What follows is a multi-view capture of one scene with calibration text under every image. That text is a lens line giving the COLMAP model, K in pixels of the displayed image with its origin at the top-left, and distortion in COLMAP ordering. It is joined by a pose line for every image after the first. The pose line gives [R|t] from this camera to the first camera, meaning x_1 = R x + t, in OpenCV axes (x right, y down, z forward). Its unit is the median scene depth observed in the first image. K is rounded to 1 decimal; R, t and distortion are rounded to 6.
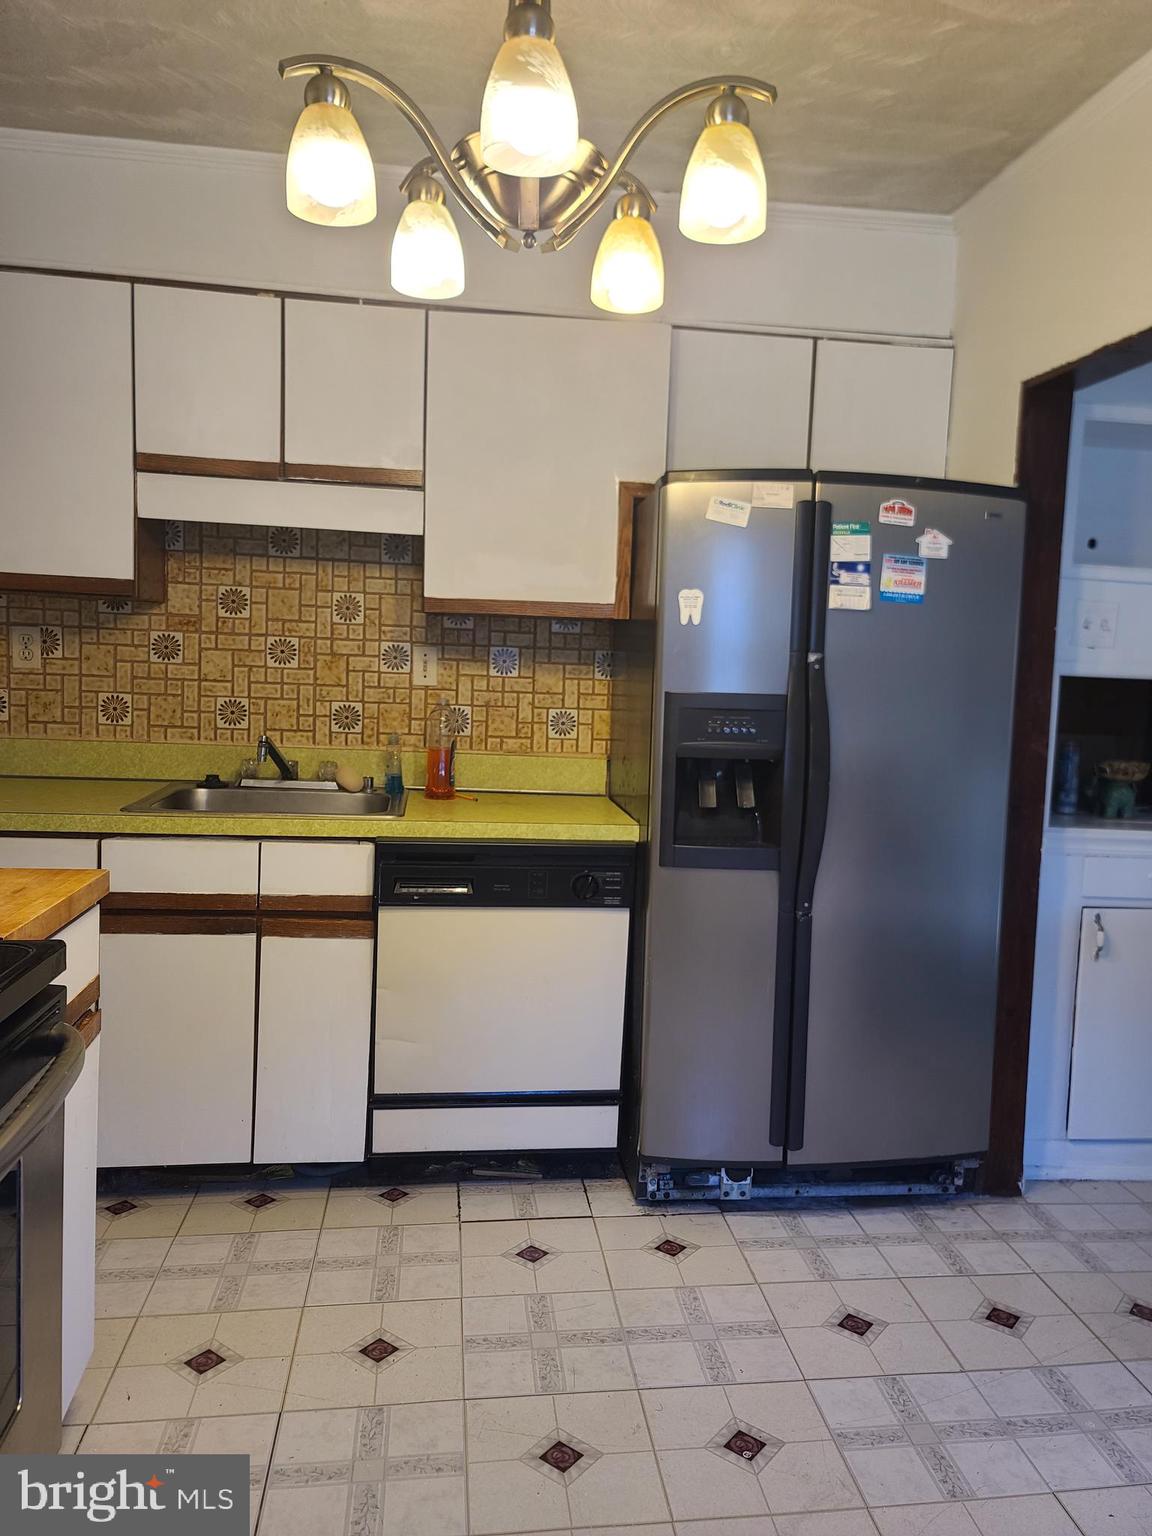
lens RADIAL K [[1141.4, 0, 600.1], [0, 1141.4, 751.1], [0, 0, 1]] dist [-0.001501, -0.002544]
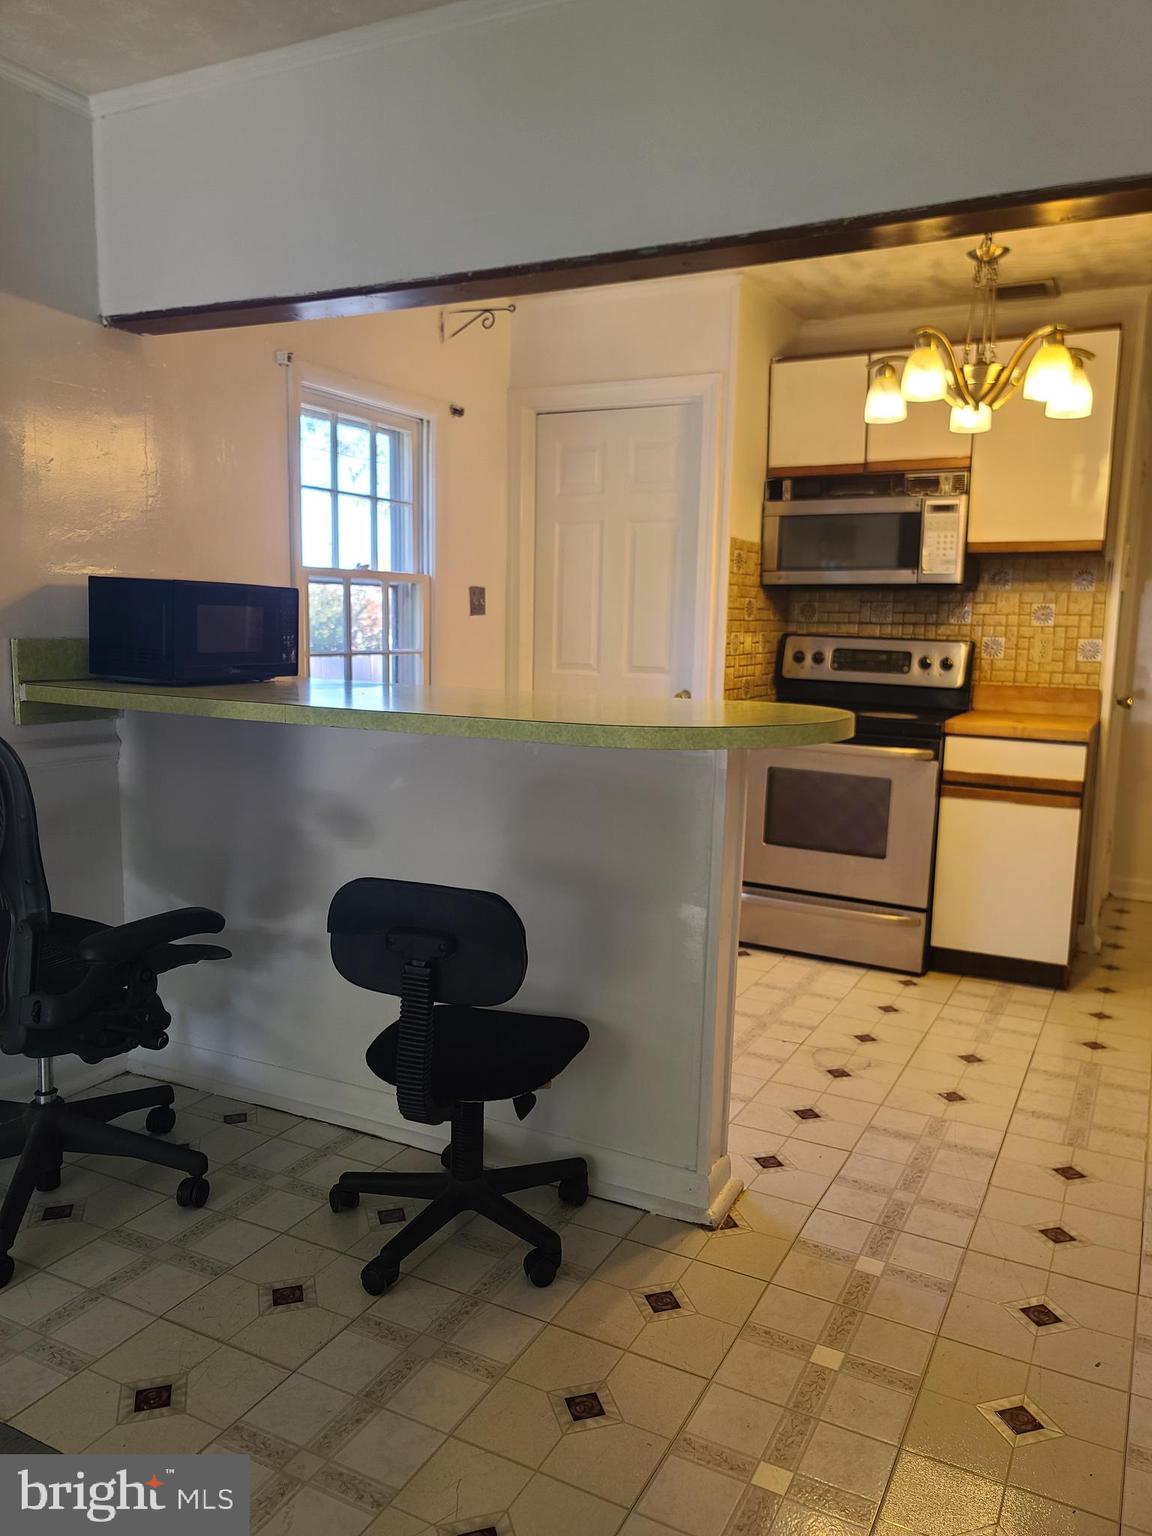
lens RADIAL K [[1152.2, 0, 576.0], [0, 1152.2, 768.0], [0, 0, 1]] dist [0.030313, 0.003564]
pose [[-0.574992, 0.054142, -0.816366, 1.320570], [-0.123981, 0.980519, 0.152353, -0.016599], [0.808711, 0.188815, -0.557078, 1.064370]]
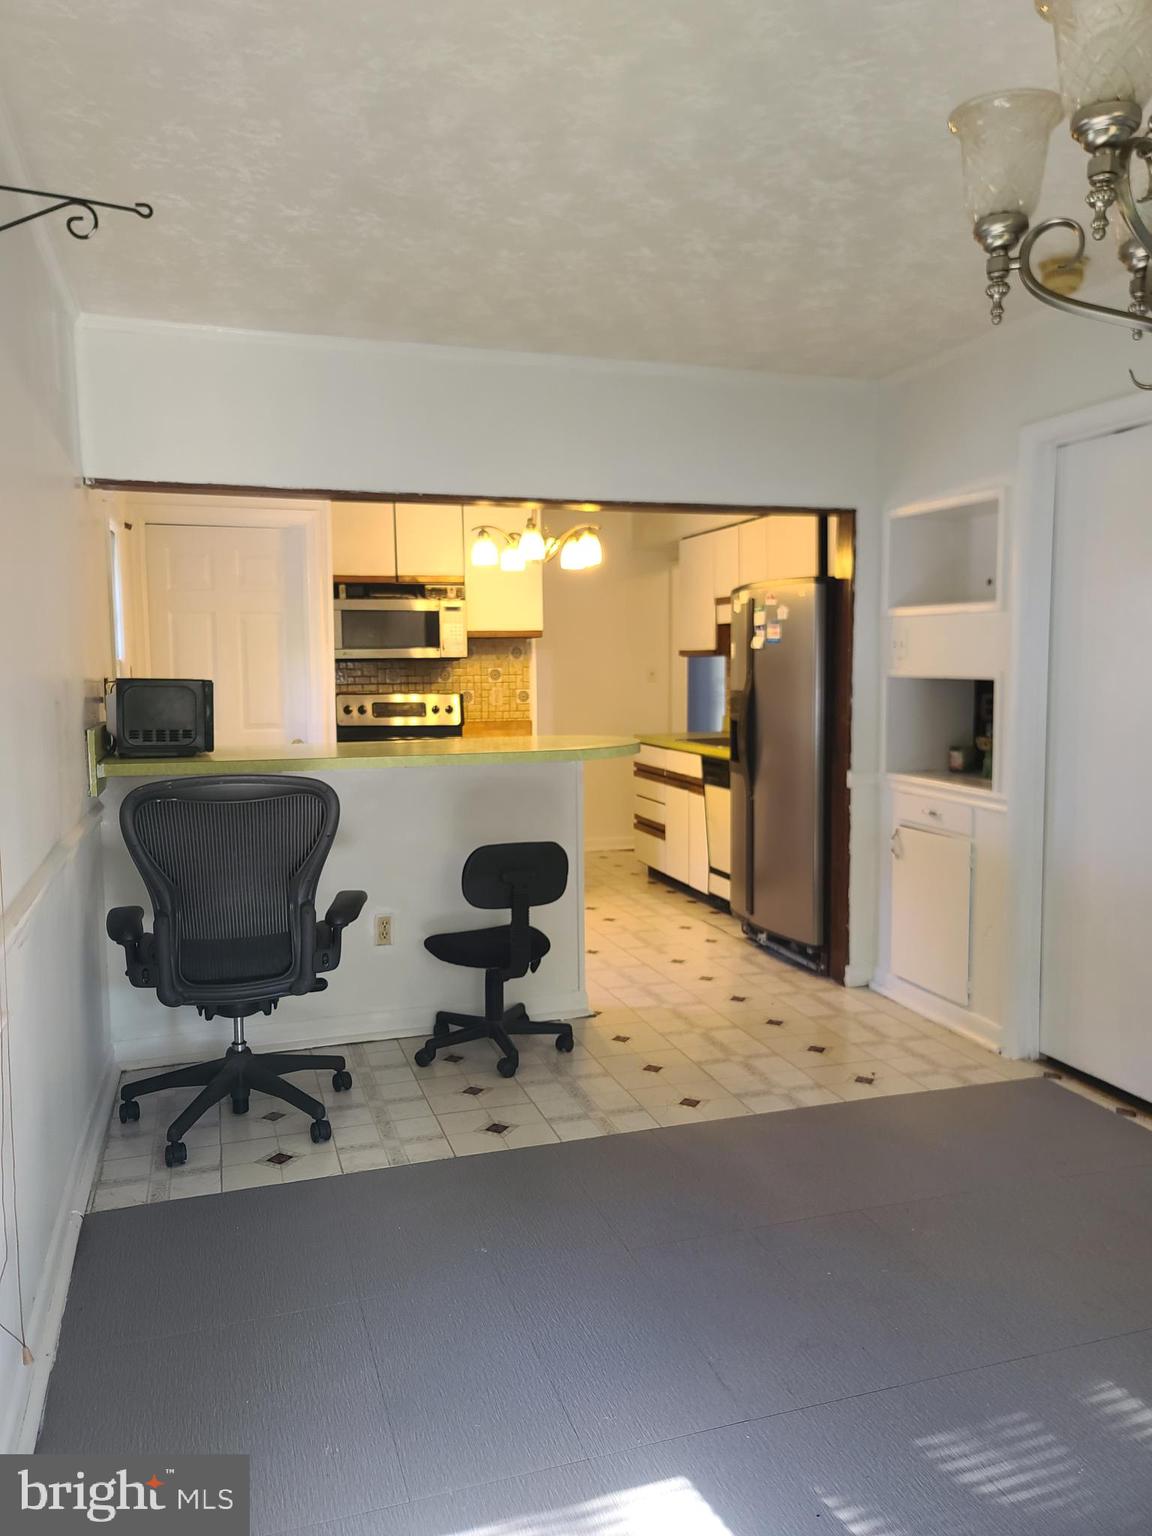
lens RADIAL K [[1152.2, 0, 576.0], [0, 1152.2, 768.0], [0, 0, 1]] dist [0.030313, 0.003564]
pose [[0.173034, 0.047985, -0.983746, 2.226056], [-0.081540, 0.996082, 0.034244, 0.047432], [0.981535, 0.074289, 0.176269, 0.325901]]
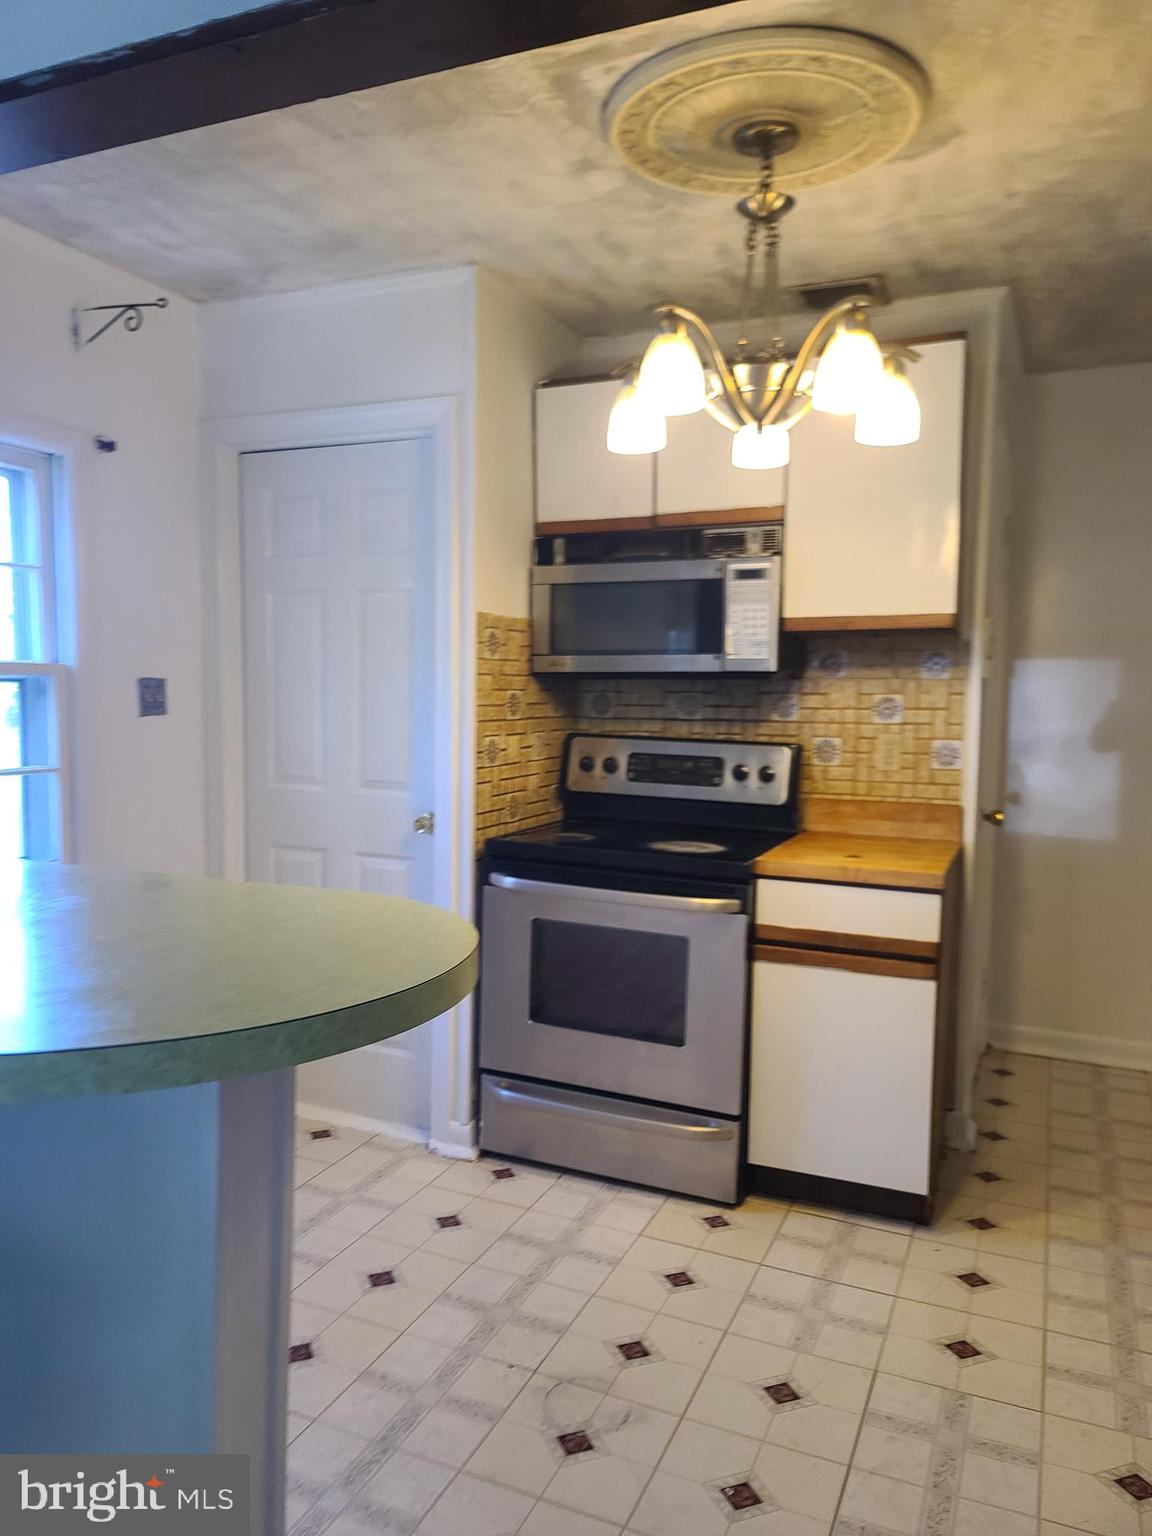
lens RADIAL K [[1131.5, 0, 573.2], [0, 1131.5, 776.3], [0, 0, 1]] dist [0.068500, -0.064976]
pose [[-0.513622, 0.023101, -0.857706, 0.802800], [-0.115259, 0.988719, 0.095651, -0.073012], [0.850240, 0.147987, -0.505165, 0.989249]]
